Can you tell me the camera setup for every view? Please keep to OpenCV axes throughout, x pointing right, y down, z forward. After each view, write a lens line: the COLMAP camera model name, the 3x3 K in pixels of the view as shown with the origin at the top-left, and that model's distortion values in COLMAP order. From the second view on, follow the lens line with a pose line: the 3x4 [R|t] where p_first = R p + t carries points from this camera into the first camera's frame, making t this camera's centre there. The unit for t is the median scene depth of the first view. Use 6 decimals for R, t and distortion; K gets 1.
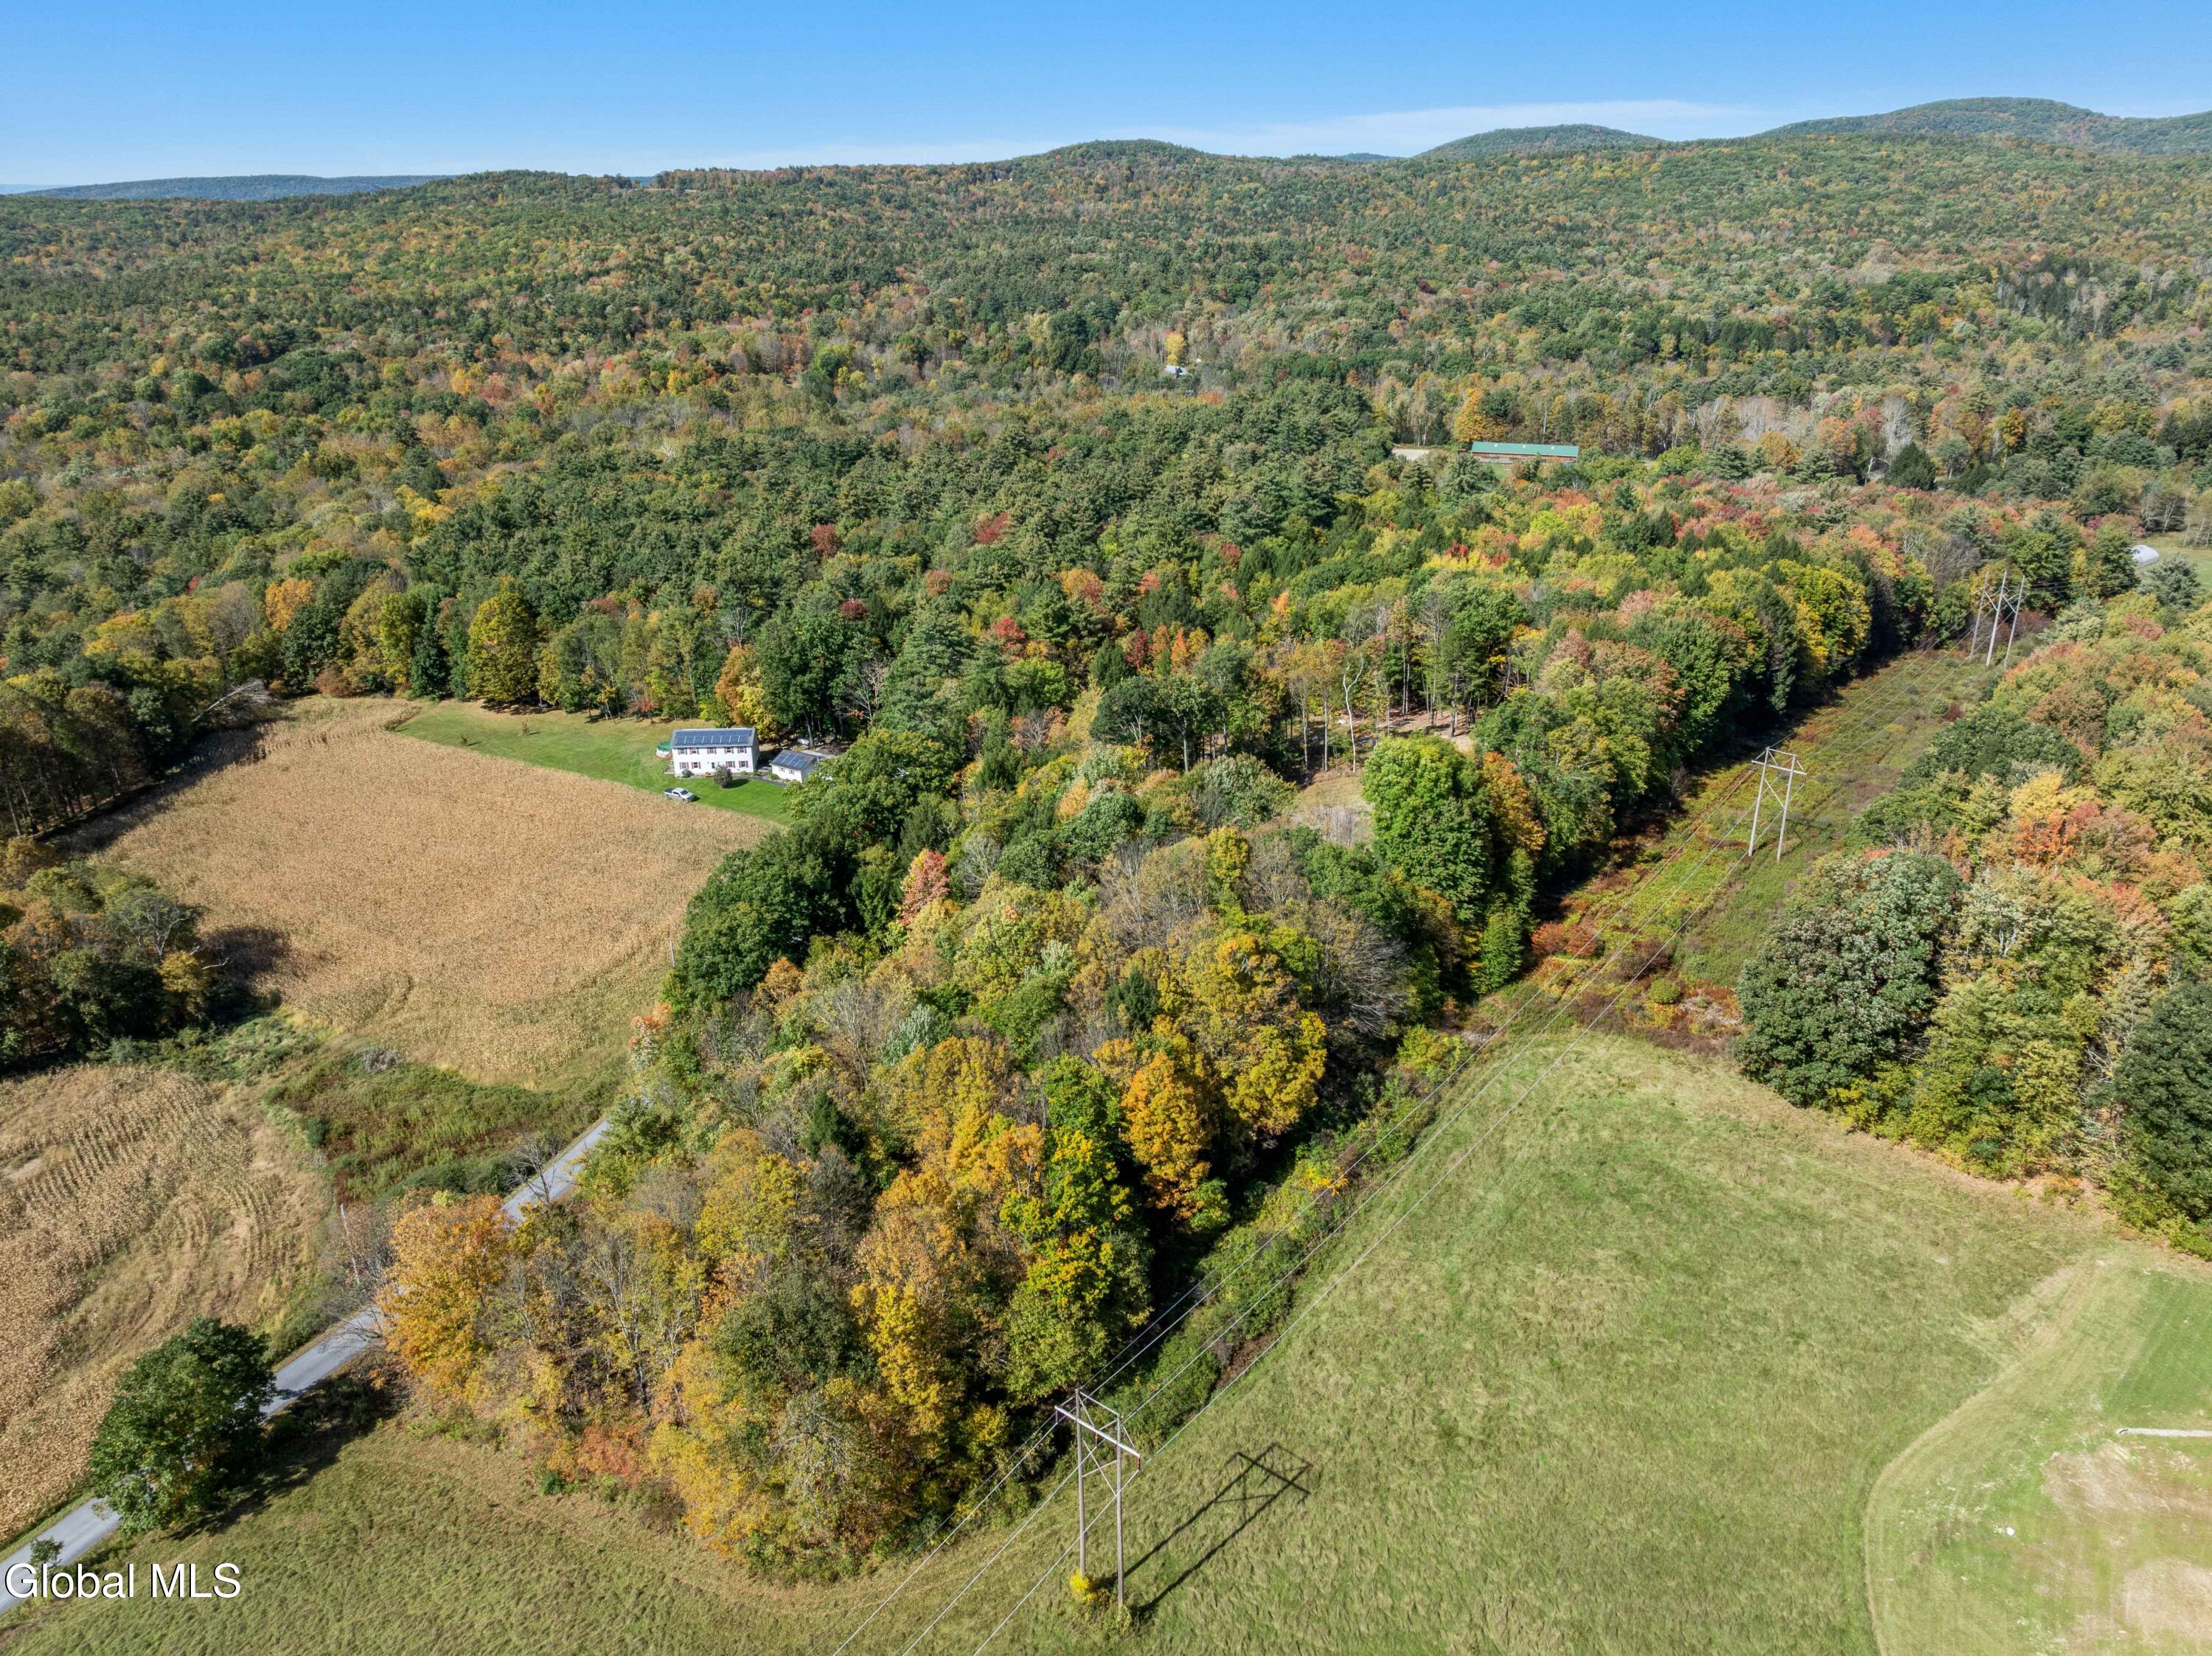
lens RADIAL K [[1562.8, 0, 1106.0], [0, 1562.8, 828.0], [0, 0, 1]] dist [-0.059593, 0.025509]
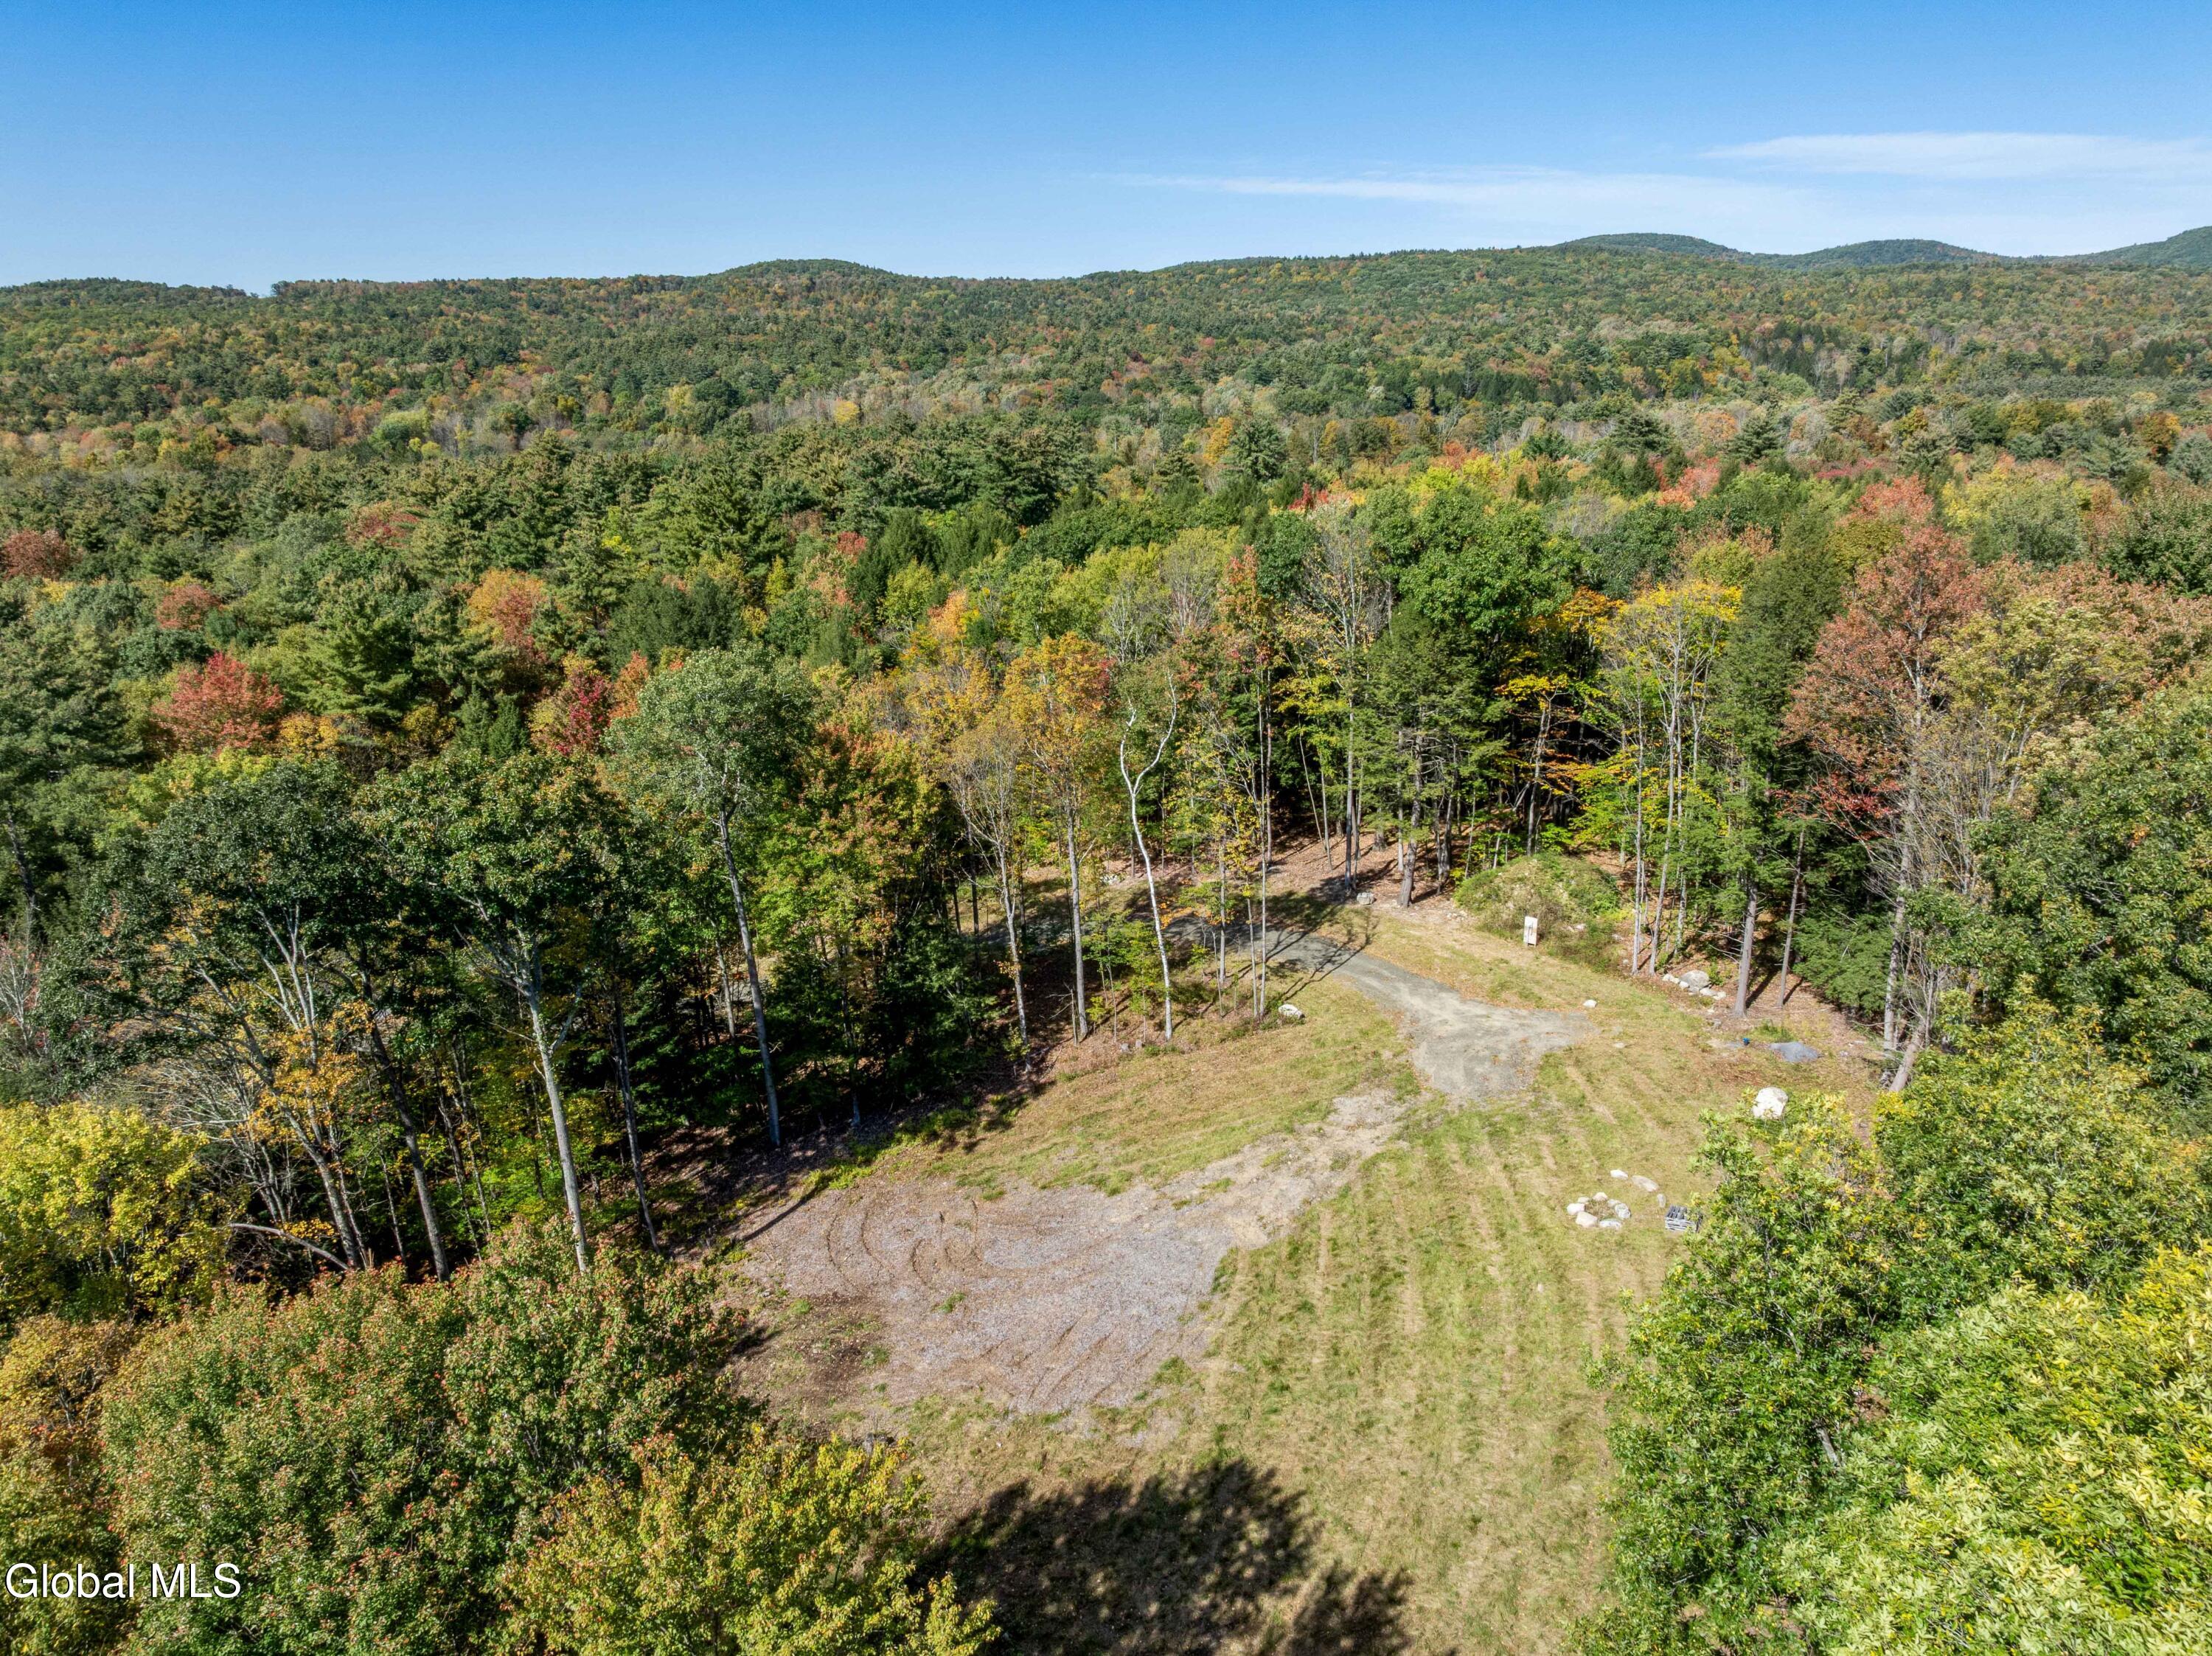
lens RADIAL K [[1562.8, 0, 1106.0], [0, 1562.8, 828.0], [0, 0, 1]] dist [-0.059593, 0.025509]
pose [[0.983437, -0.053858, 0.173063, 0.025971], [0.068948, 0.994212, -0.082395, -0.015032], [-0.167624, 0.092962, 0.981458, 0.191323]]
